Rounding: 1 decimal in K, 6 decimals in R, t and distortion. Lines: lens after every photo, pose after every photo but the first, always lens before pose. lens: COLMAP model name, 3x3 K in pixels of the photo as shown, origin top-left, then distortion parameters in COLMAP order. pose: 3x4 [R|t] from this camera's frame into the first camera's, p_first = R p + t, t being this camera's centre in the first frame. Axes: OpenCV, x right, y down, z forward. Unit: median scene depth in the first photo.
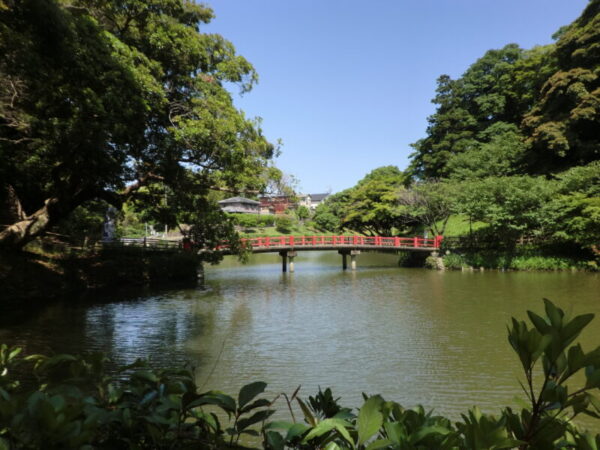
lens RADIAL K [[462.5, 0, 300.0], [0, 462.5, 225.0], [0, 0, 1]] dist [0.000381, -0.000550]
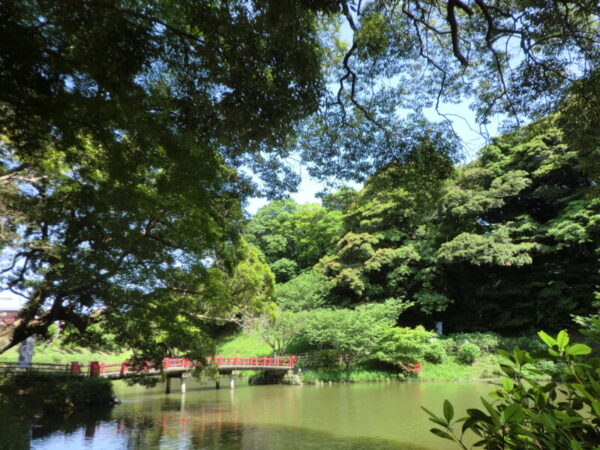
lens RADIAL K [[462.5, 0, 300.0], [0, 462.5, 225.0], [0, 0, 1]] dist [0.000381, -0.000550]
pose [[0.846577, 0.135305, 0.514782, -0.315931], [-0.001225, 0.967643, -0.252319, -0.002774], [-0.532265, 0.212977, 0.819350, -0.069302]]
